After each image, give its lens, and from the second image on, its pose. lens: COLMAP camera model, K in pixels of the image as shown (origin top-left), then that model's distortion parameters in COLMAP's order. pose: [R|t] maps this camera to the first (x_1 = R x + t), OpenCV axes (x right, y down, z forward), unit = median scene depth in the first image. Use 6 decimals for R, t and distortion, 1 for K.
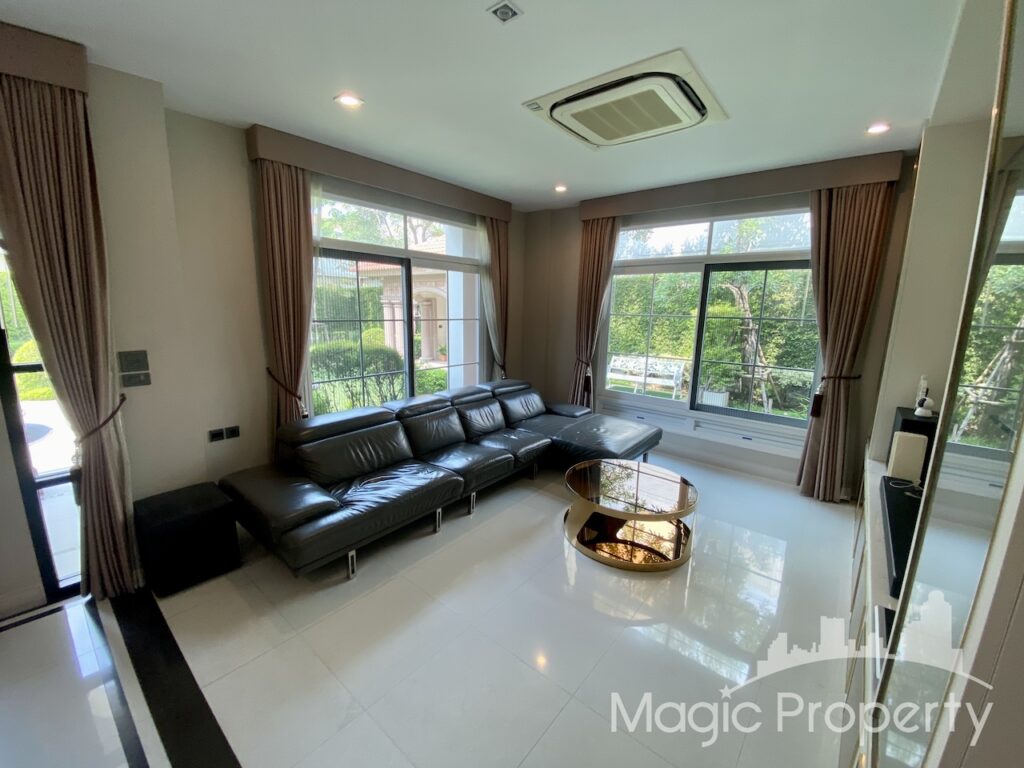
lens RADIAL K [[415.6, 0, 508.7], [0, 415.6, 375.0], [0, 0, 1]] dist [-0.020078, -0.000741]
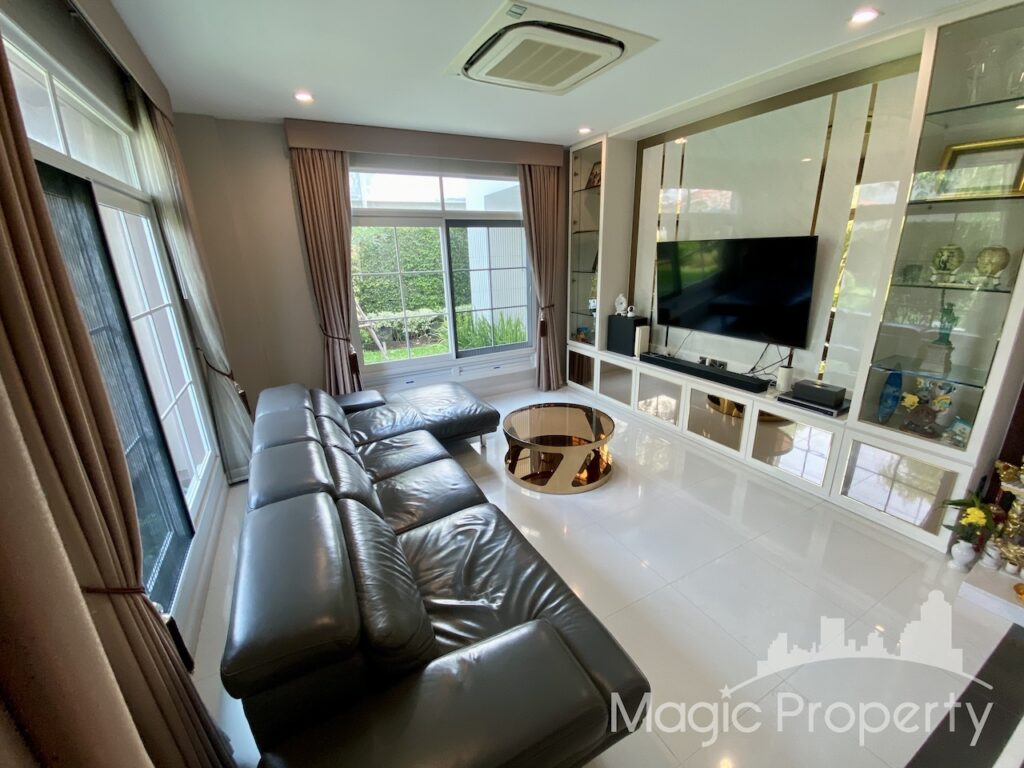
lens RADIAL K [[415.6, 0, 503.5], [0, 415.6, 387.6], [0, 0, 1]] dist [-0.020078, -0.000741]
pose [[0.383021, -0.314181, 0.868669, -0.520412], [0.188588, 0.947172, 0.259420, -0.110740], [-0.904284, 0.064458, 0.422038, 0.457680]]
